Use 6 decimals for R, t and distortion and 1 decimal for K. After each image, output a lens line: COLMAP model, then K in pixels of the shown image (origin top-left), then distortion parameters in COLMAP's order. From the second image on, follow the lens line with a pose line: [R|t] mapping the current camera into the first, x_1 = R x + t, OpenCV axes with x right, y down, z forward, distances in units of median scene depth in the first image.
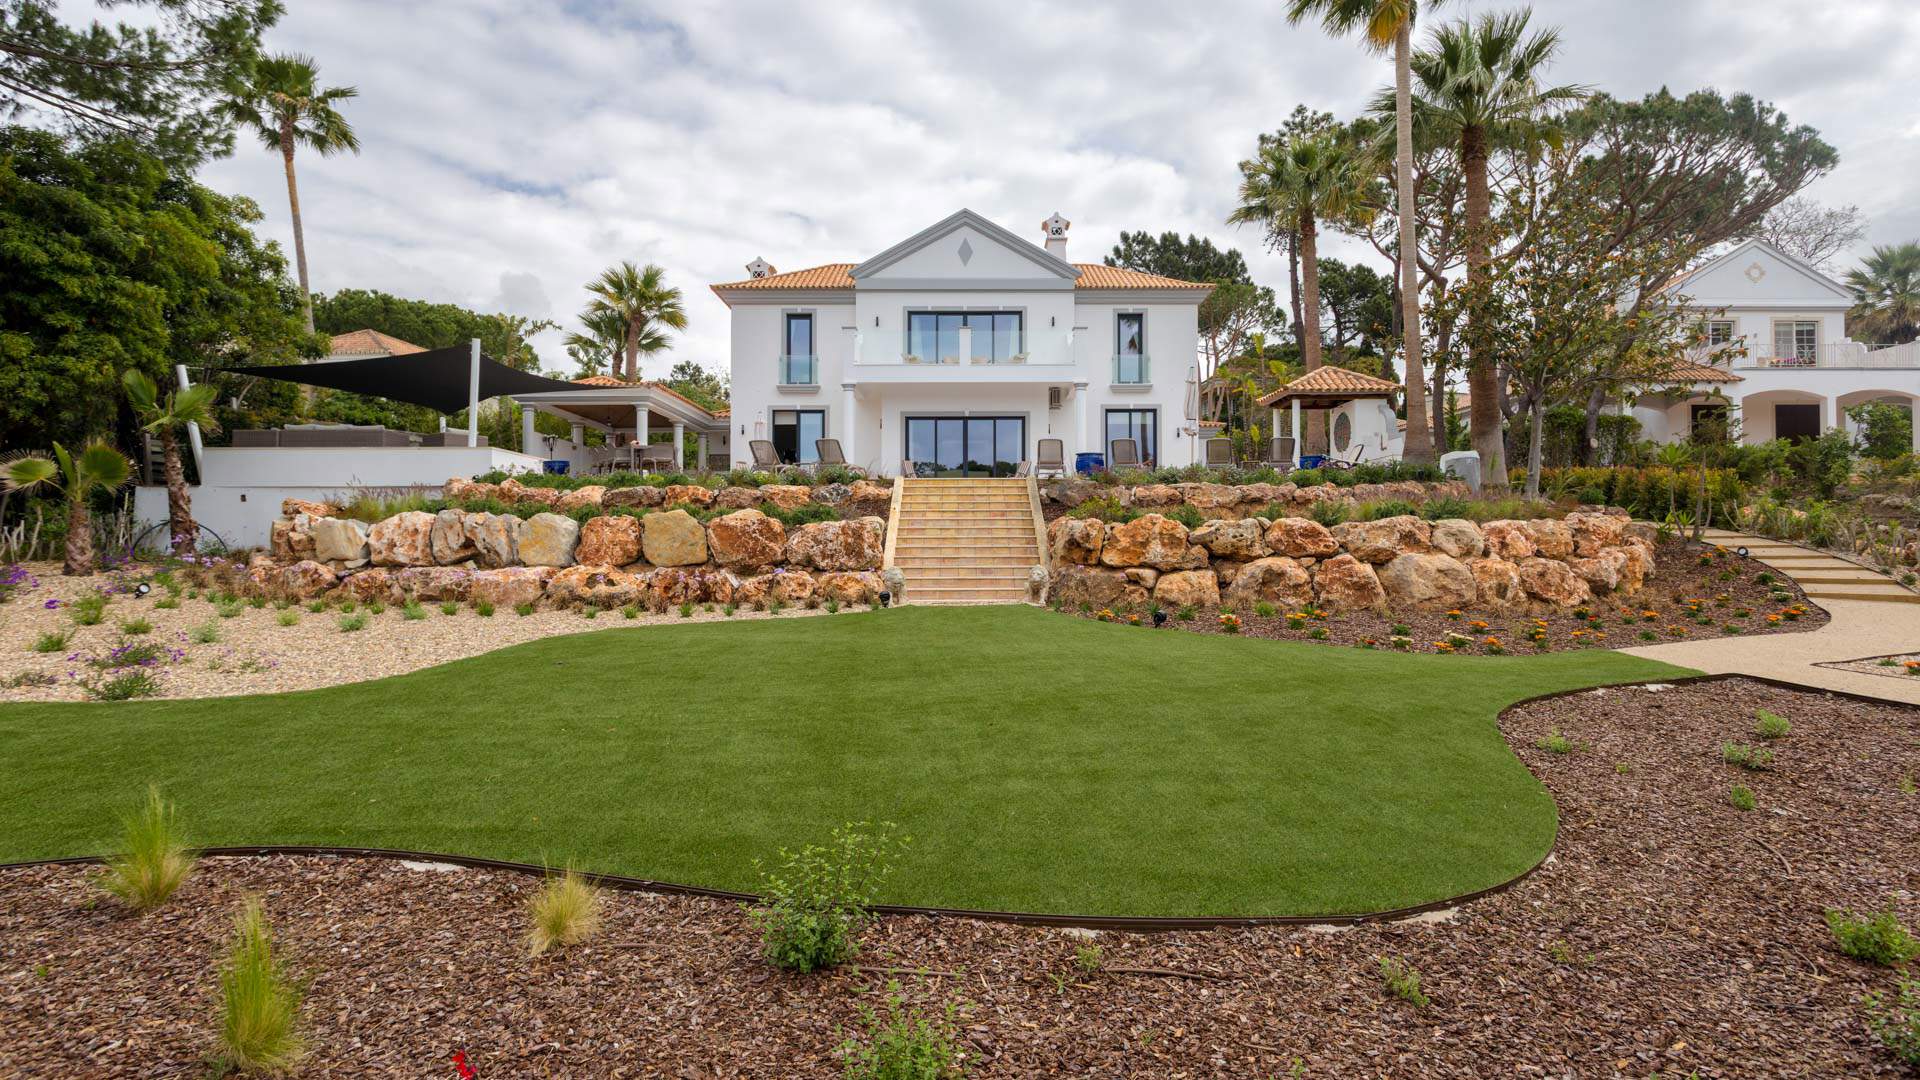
lens RADIAL K [[977.1, 0, 996.7], [0, 977.1, 494.1], [0, 0, 1]] dist [0.000616, 0.001225]
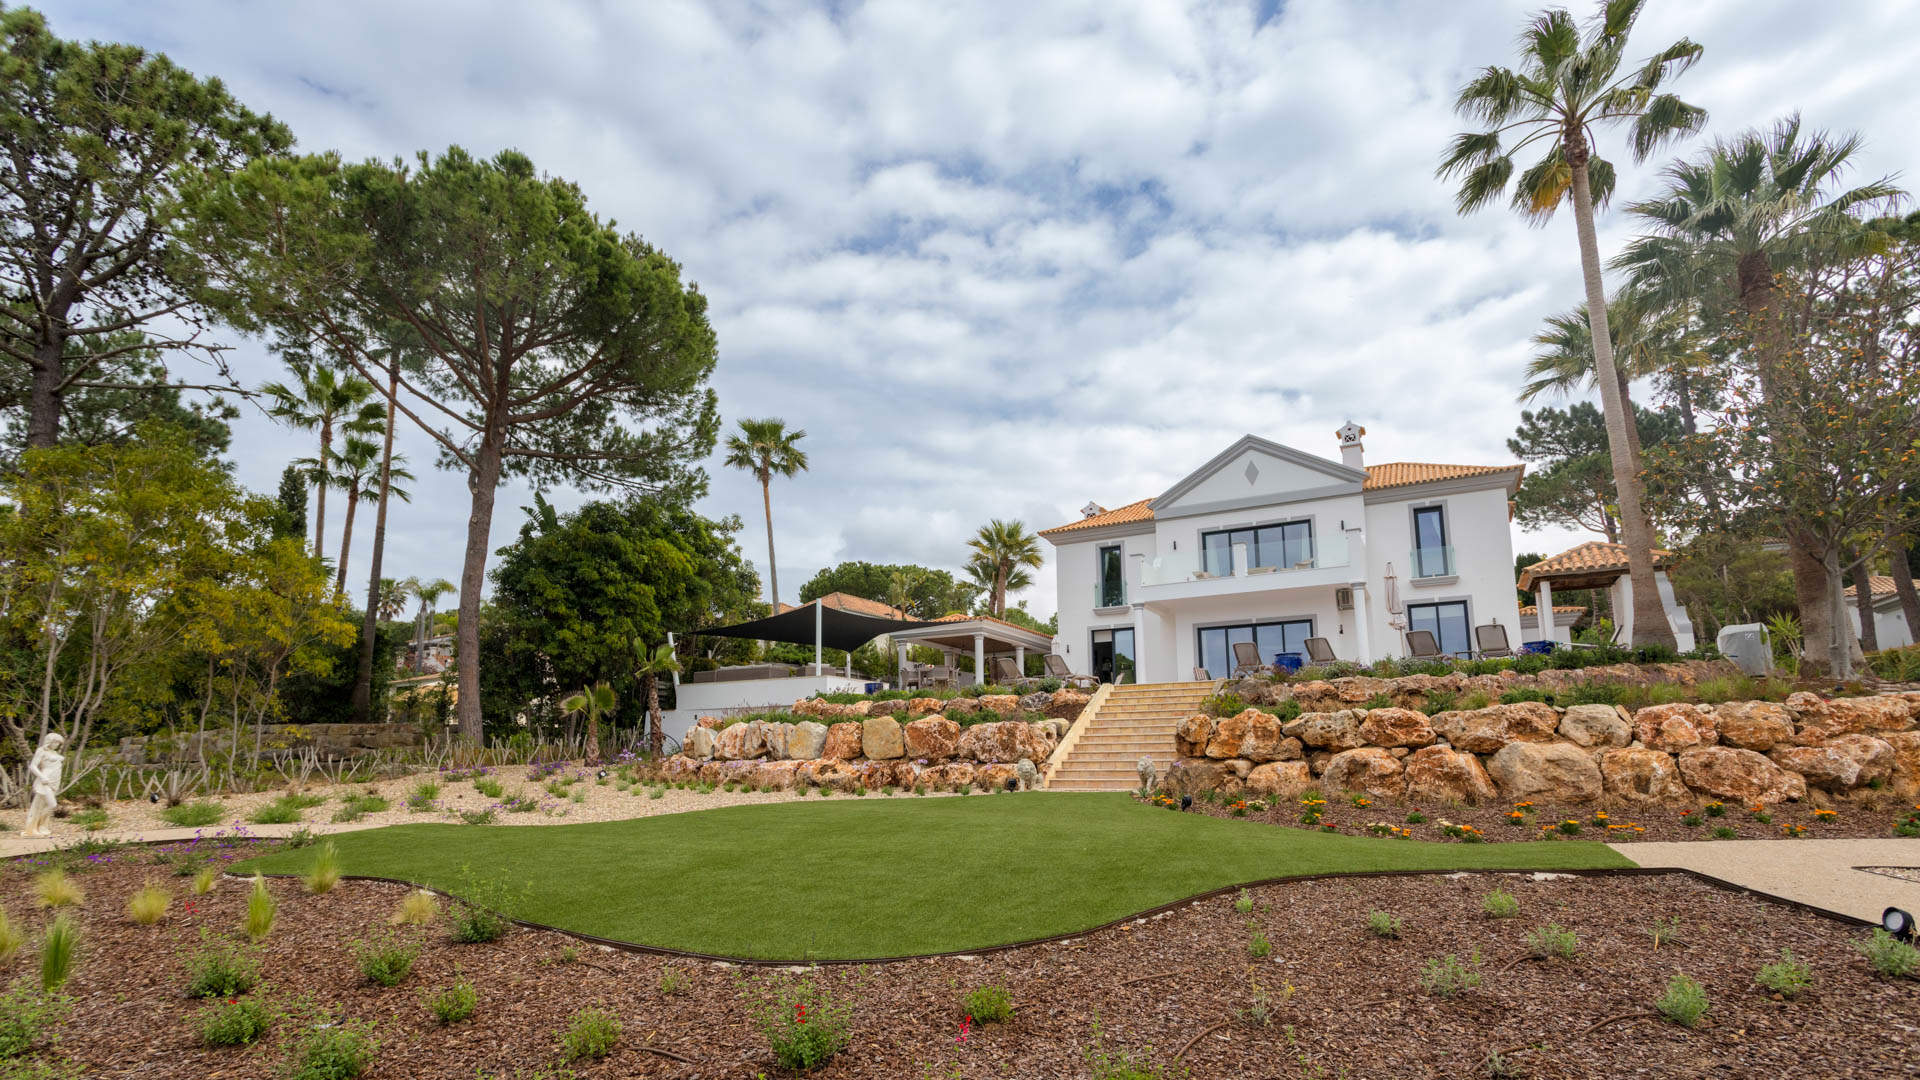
lens RADIAL K [[903.0, 0, 961.5], [0, 903.0, 571.2], [0, 0, 1]] dist [0.001345, 0.000731]
pose [[0.869362, -0.104533, -0.482992, 0.372437], [0.033005, 0.987471, -0.154310, 0.013330], [0.493072, 0.118210, 0.861920, -0.039304]]
